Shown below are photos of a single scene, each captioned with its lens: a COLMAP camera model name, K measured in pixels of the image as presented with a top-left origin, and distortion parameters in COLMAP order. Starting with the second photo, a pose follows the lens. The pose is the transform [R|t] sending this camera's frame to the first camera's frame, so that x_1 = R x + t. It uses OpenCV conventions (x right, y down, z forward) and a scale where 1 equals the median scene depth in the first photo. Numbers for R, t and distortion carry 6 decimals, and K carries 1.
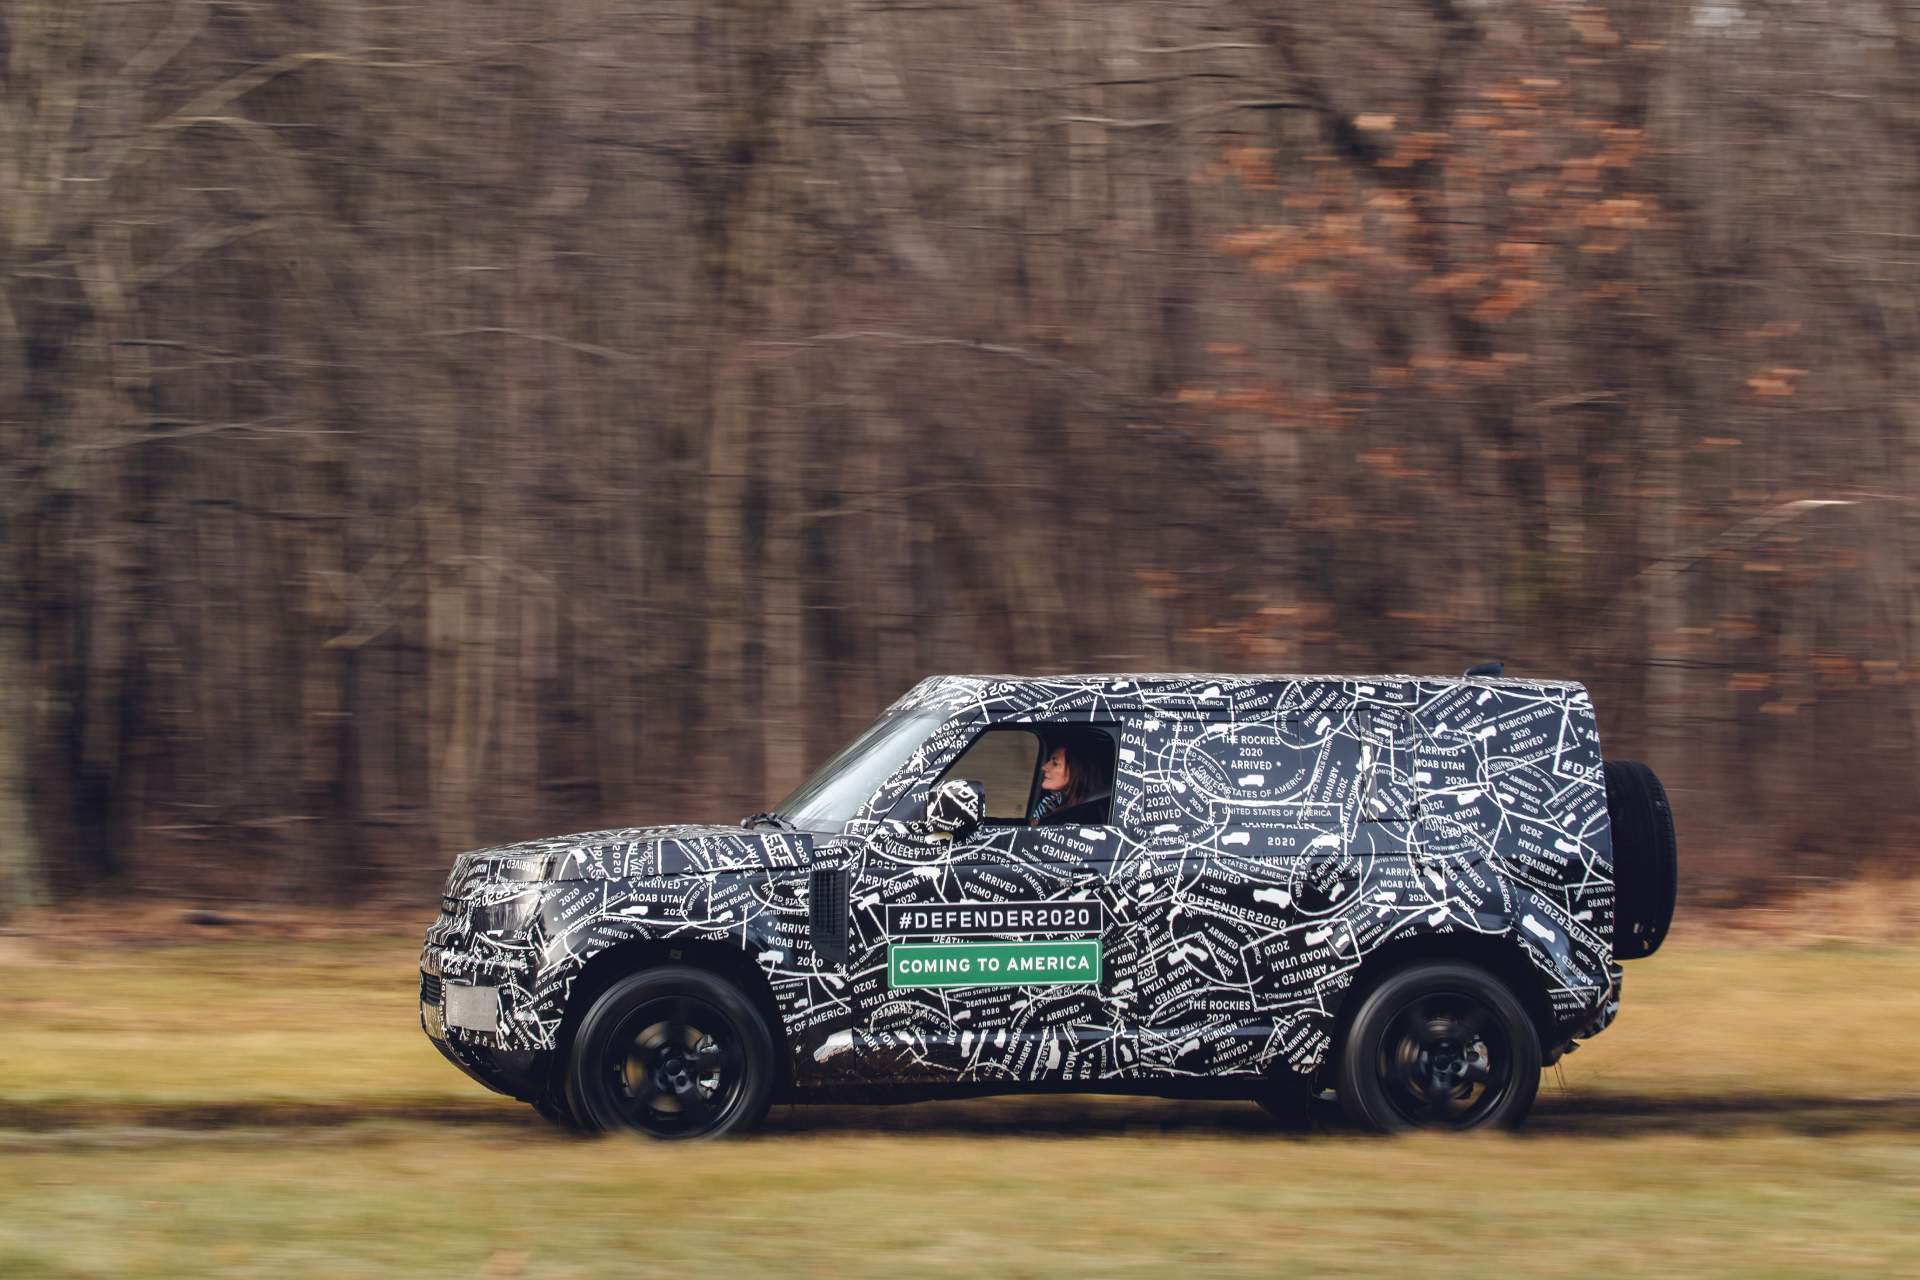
lens RADIAL K [[6639.8, 0, 960.0], [0, 6639.8, 640.0], [0, 0, 1]] dist [-0.138028, -1.136394]
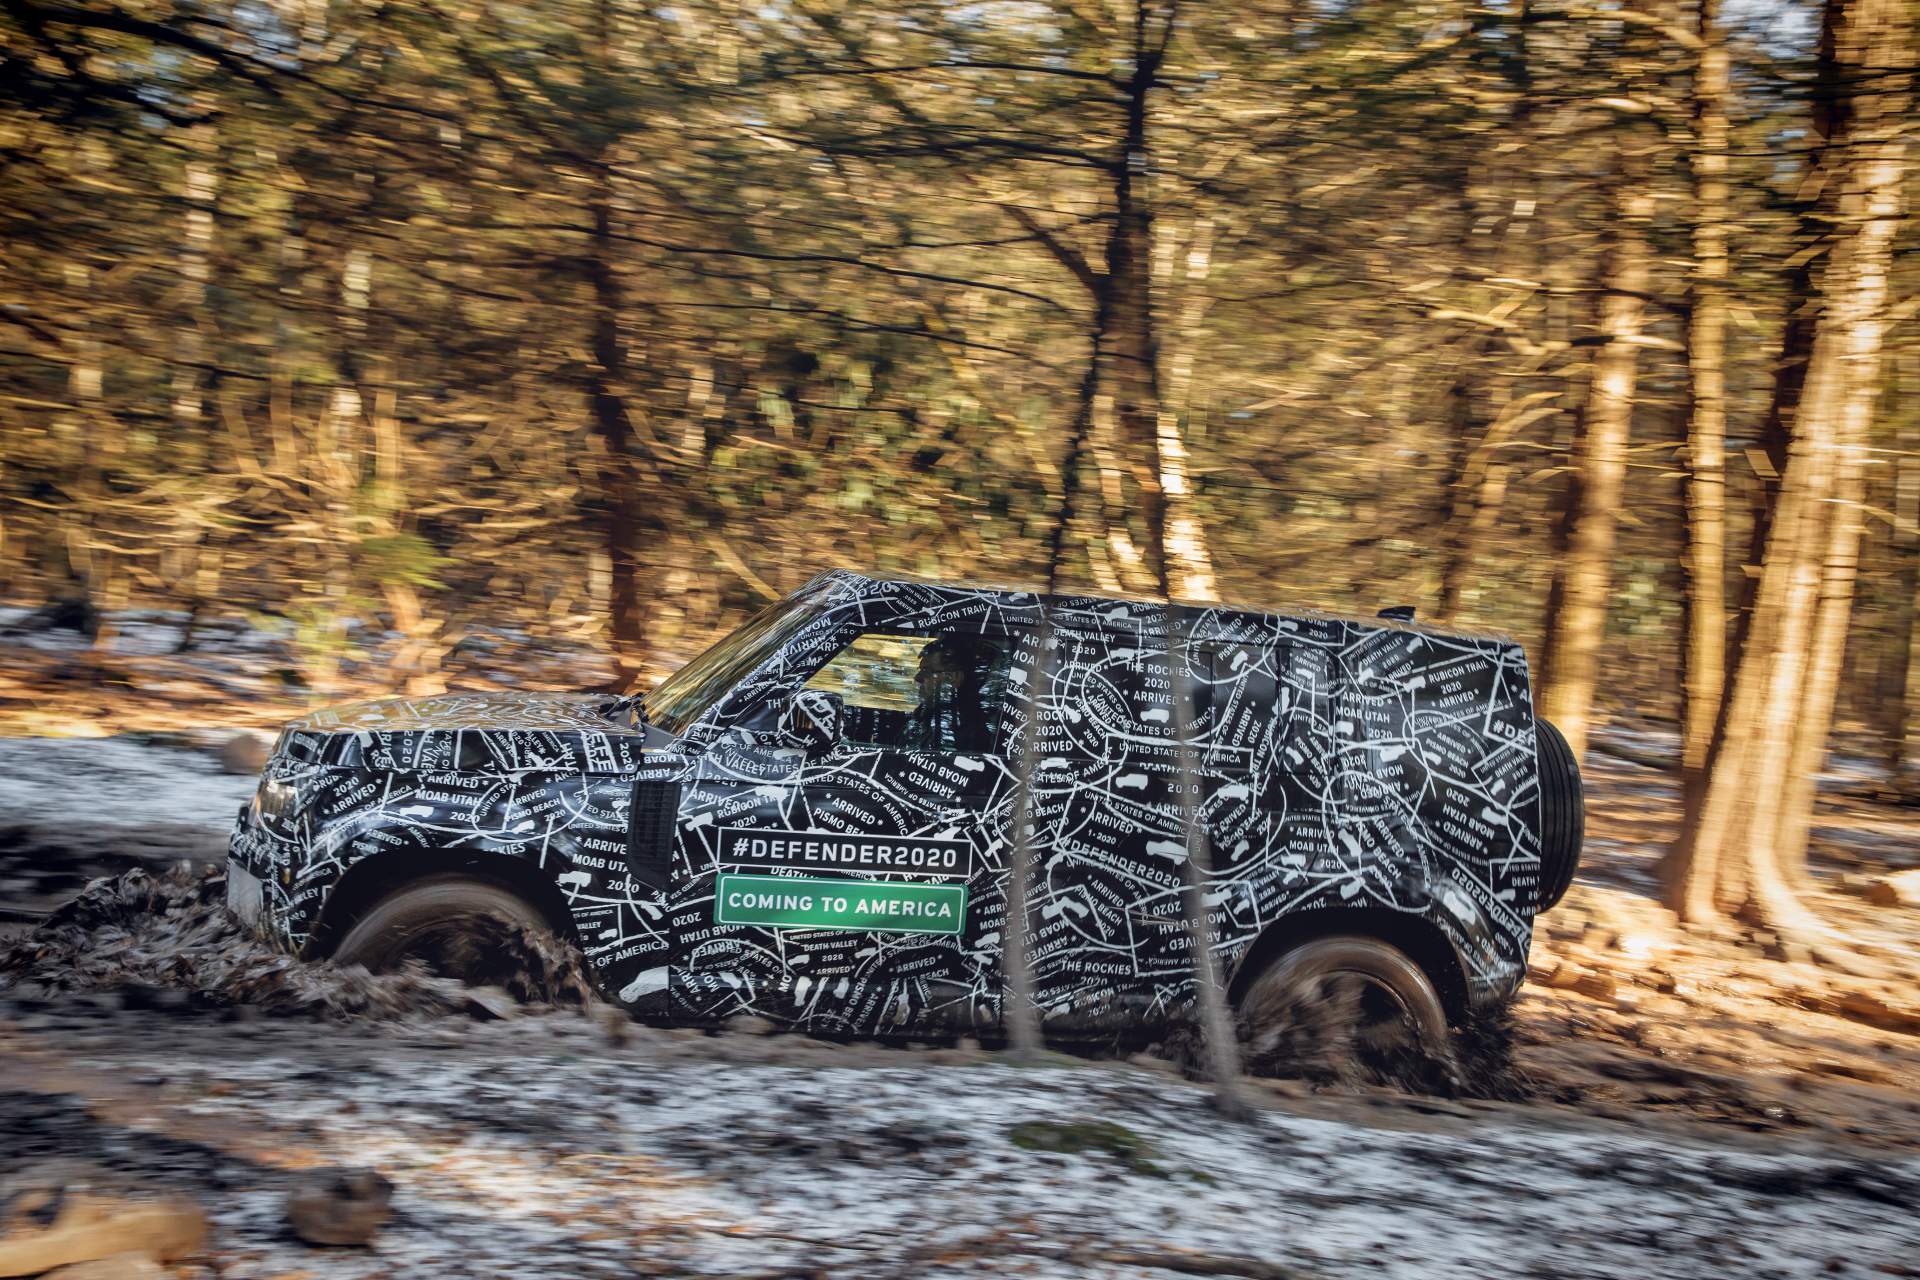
lens RADIAL K [[1889.9, 0, 960.0], [0, 1889.9, 640.0], [0, 0, 1]] dist [-0.002225, 0.004591]
pose [[0.995326, 0.090466, -0.033792, 0.025670], [-0.089060, 0.995181, 0.041025, 0.003005], [0.037340, -0.037823, 0.998587, 0.751562]]
